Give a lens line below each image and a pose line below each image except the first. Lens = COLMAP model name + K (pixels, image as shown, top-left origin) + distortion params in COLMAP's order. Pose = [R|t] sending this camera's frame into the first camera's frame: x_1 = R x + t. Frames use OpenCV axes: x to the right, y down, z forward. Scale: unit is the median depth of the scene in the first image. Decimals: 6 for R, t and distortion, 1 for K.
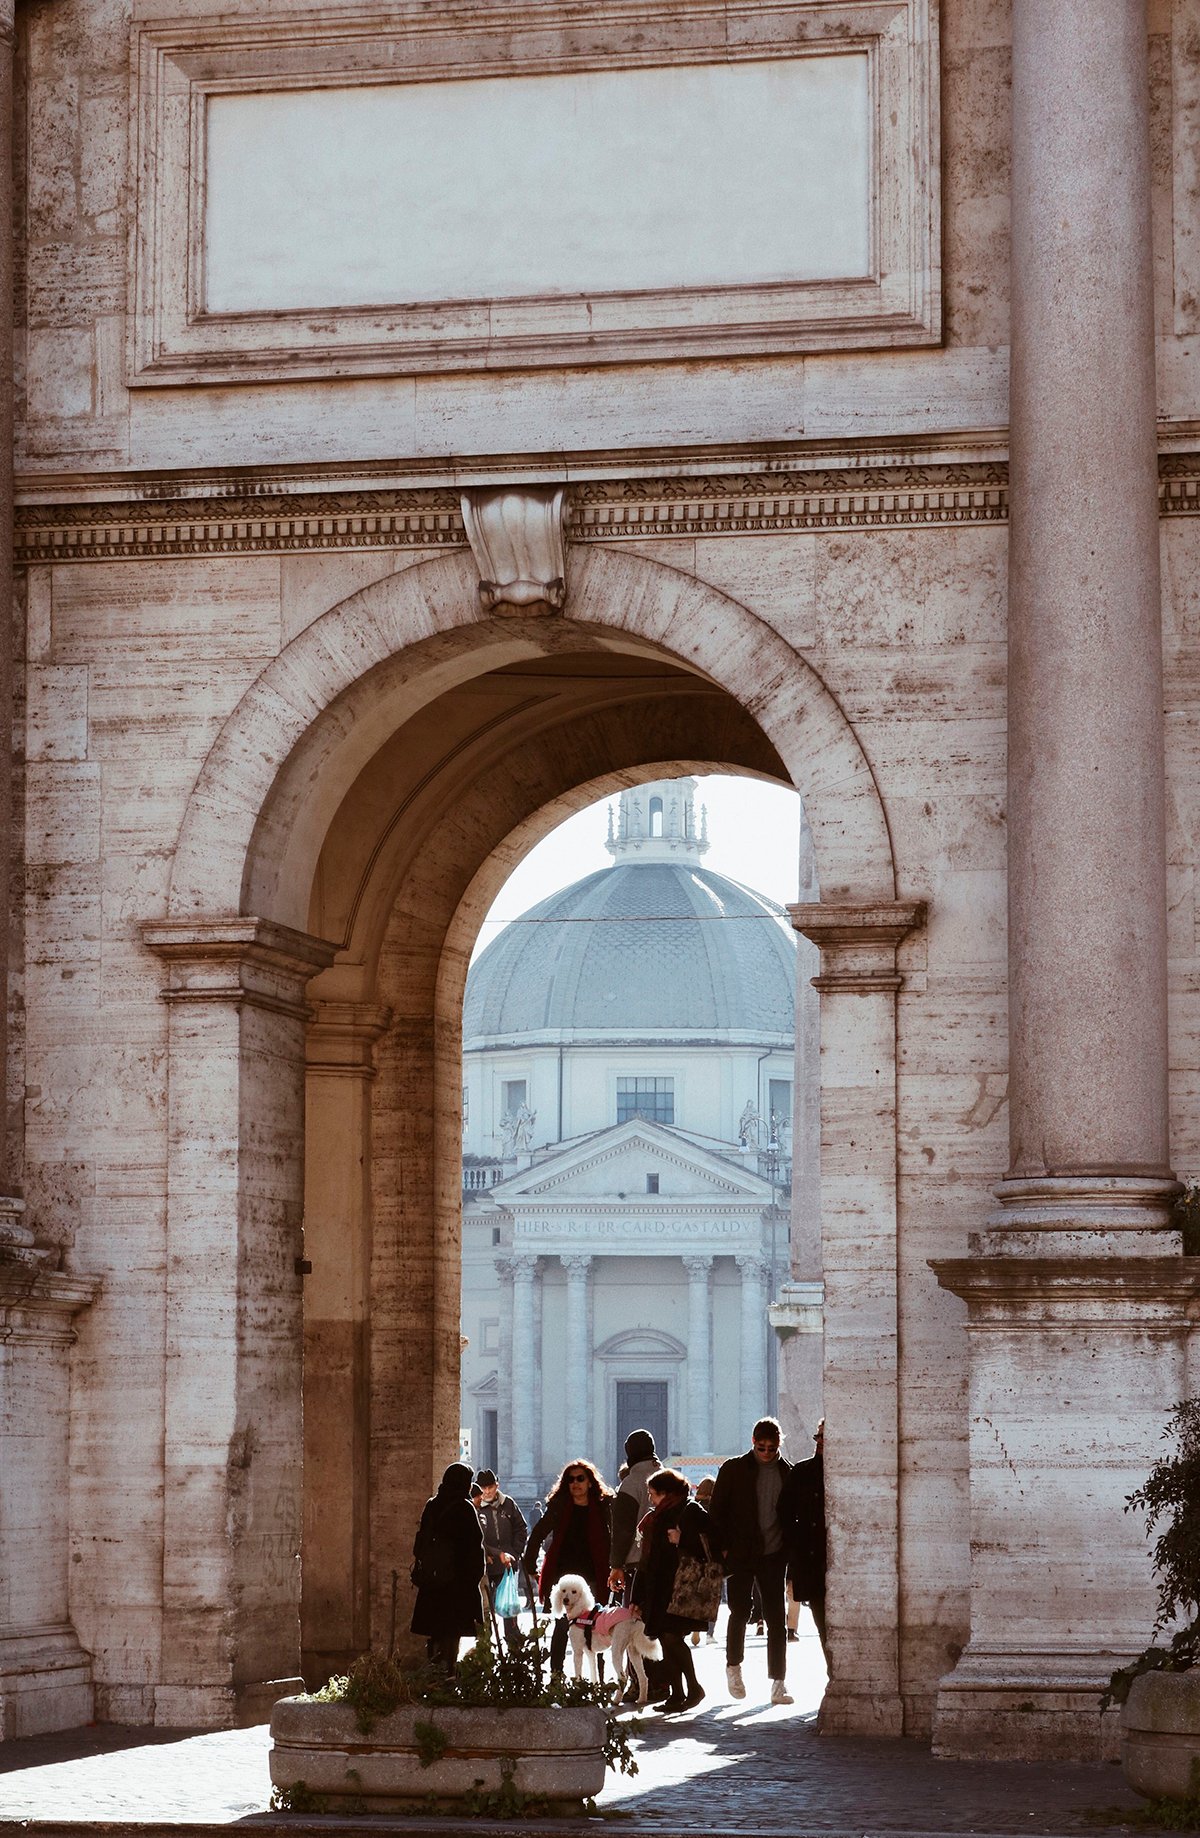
lens RADIAL K [[4424.7, 0, 596.7], [0, 4424.7, 918.6], [0, 0, 1]] dist [0.053442, 0.000000]
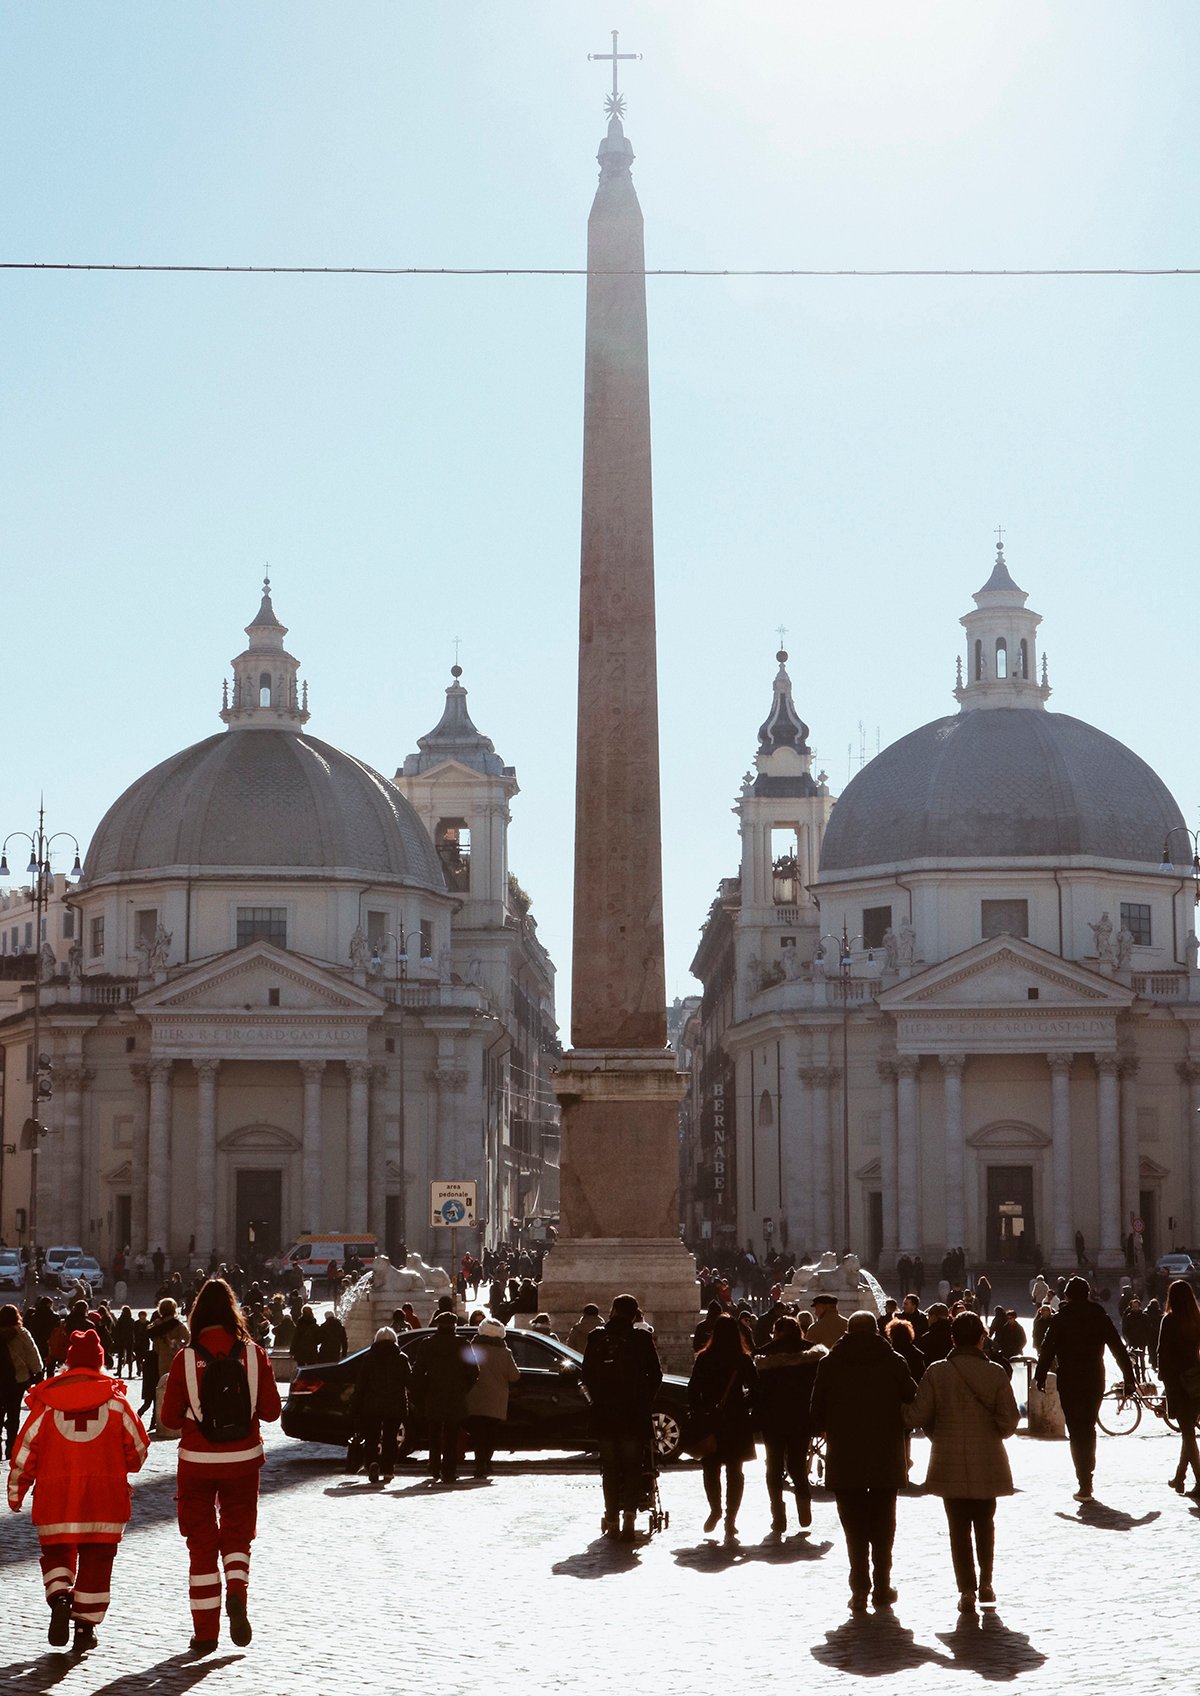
lens RADIAL K [[3041.4, 0, 599.4], [0, 3041.4, 846.4], [0, 0, 1]] dist [-0.121098, 0.000000]
pose [[0.986016, 0.014067, 0.166056, -0.034888], [-0.012852, 0.999882, -0.008387, 0.026028], [-0.166155, 0.006135, 0.986081, 0.208800]]
